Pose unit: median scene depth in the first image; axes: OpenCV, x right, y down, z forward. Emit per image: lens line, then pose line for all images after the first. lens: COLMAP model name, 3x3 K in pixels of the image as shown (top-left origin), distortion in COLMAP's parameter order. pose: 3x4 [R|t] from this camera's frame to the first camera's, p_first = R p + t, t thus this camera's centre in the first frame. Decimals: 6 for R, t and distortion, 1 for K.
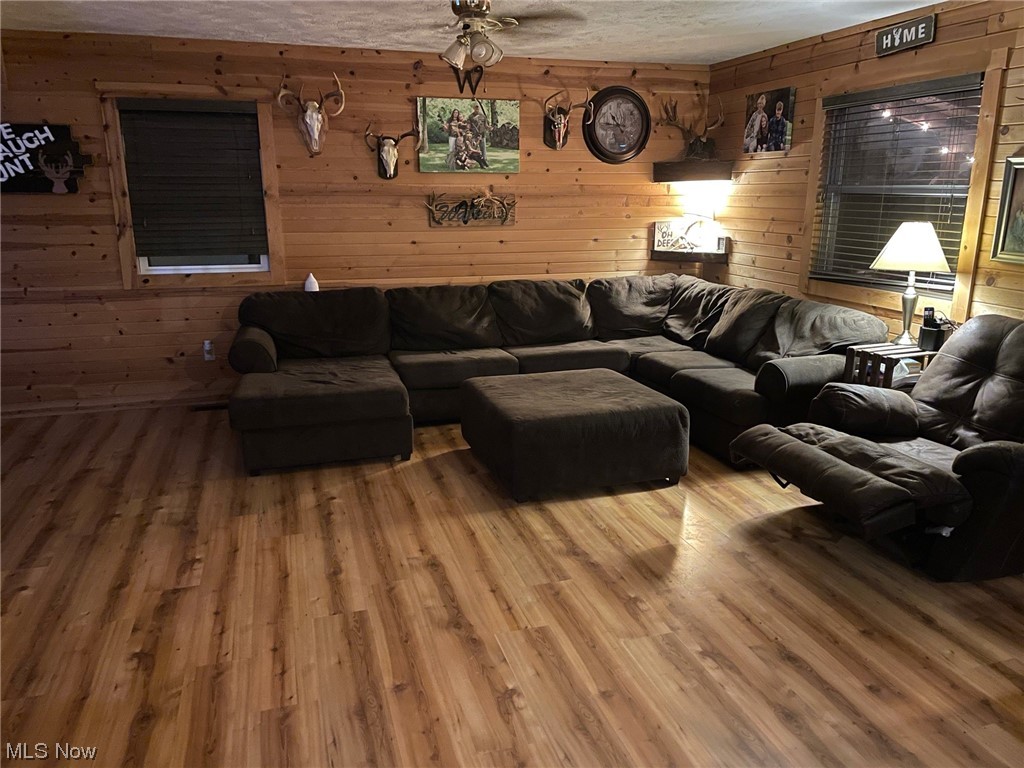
lens RADIAL K [[765.0, 0, 512.0], [0, 765.0, 384.0], [0, 0, 1]] dist [0.001274, -0.009285]
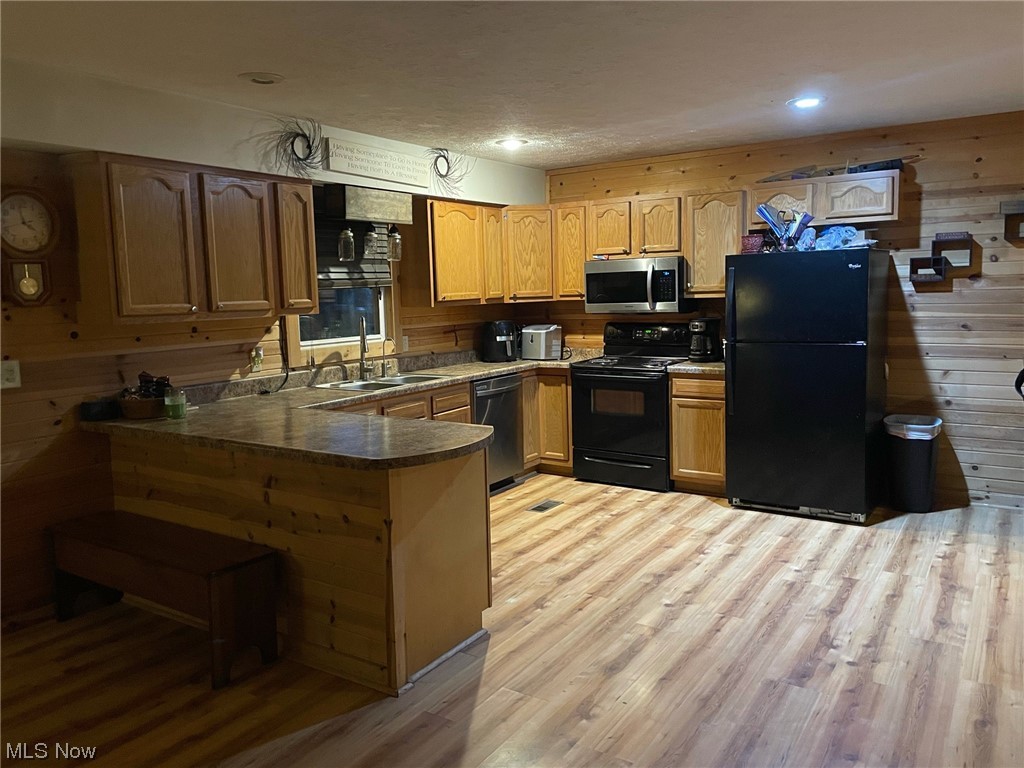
lens RADIAL K [[765.0, 0, 512.0], [0, 765.0, 384.0], [0, 0, 1]] dist [0.001274, -0.009285]
pose [[-0.639567, -0.079486, 0.764615, -0.582131], [0.219535, 0.934333, 0.280761, -0.570199], [-0.736721, 0.347425, -0.580118, 2.253881]]
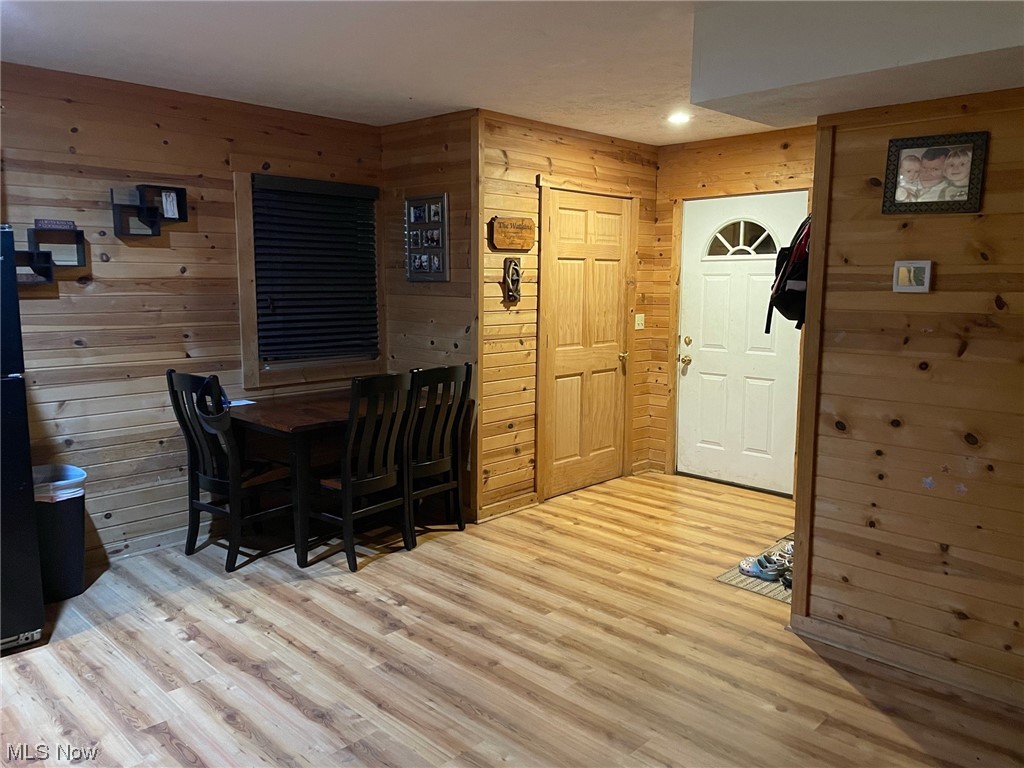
lens RADIAL K [[765.0, 0, 512.0], [0, 765.0, 384.0], [0, 0, 1]] dist [0.001274, -0.009285]
pose [[-0.871857, 0.059387, -0.486147, 0.115638], [-0.129891, 0.929037, 0.346437, -0.478399], [0.472222, 0.365190, -0.802273, 1.911016]]
